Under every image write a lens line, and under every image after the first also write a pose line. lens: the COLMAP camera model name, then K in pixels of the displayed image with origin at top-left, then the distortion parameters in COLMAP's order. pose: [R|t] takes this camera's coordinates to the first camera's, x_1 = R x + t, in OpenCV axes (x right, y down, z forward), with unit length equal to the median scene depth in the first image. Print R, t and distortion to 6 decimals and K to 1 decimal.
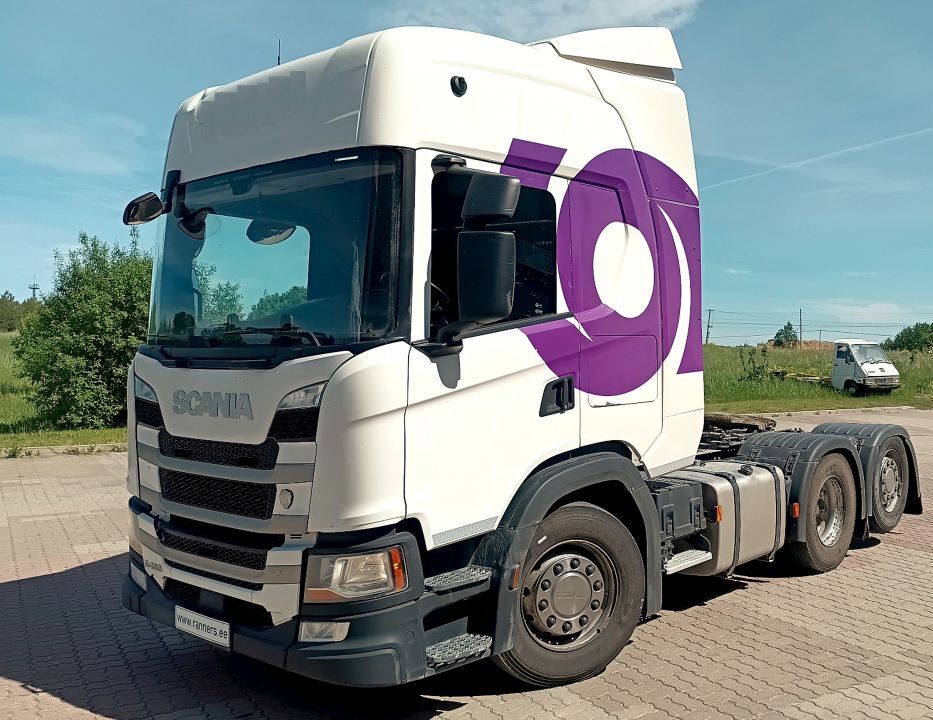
lens RADIAL K [[881.3, 0, 467.4], [0, 881.3, 355.2], [0, 0, 1]] dist [0.049082, 0.000000]
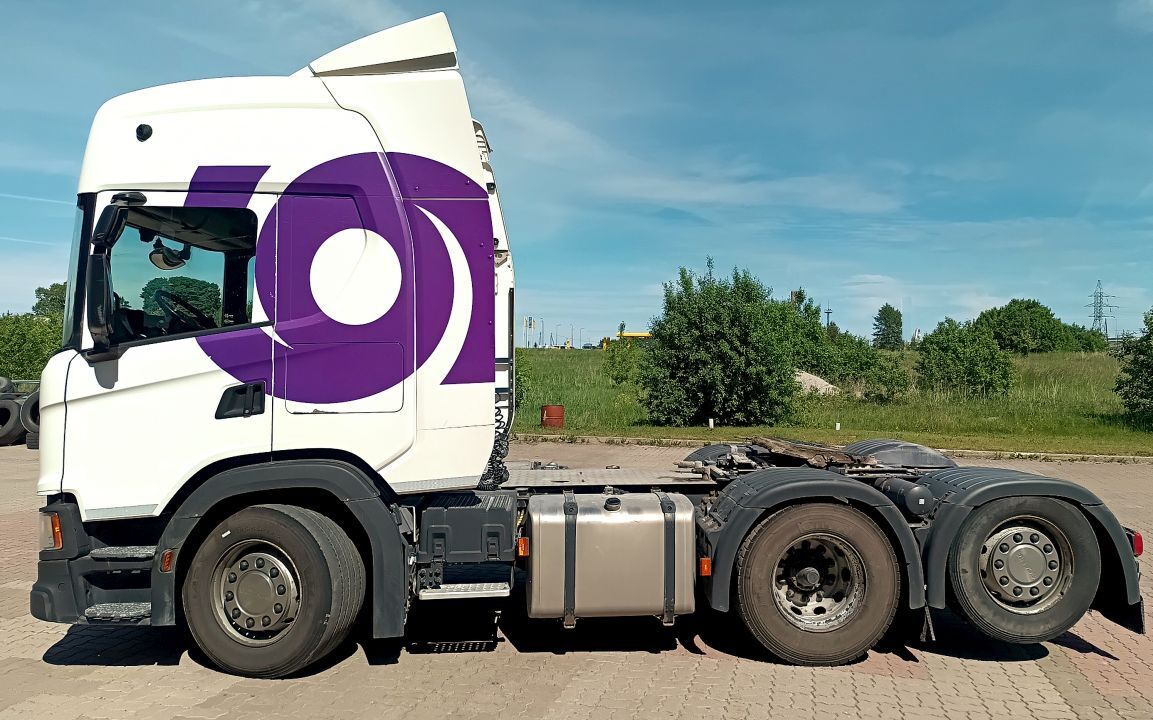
lens RADIAL K [[774.6, 0, 576.5], [0, 774.6, 358.9], [0, 0, 1]] dist [0.024249, -0.003420]
pose [[0.728801, 0.000565, -0.684725, 0.935261], [-0.009136, 0.999919, -0.008900, 0.000724], [0.684664, 0.012742, 0.728747, 0.535552]]
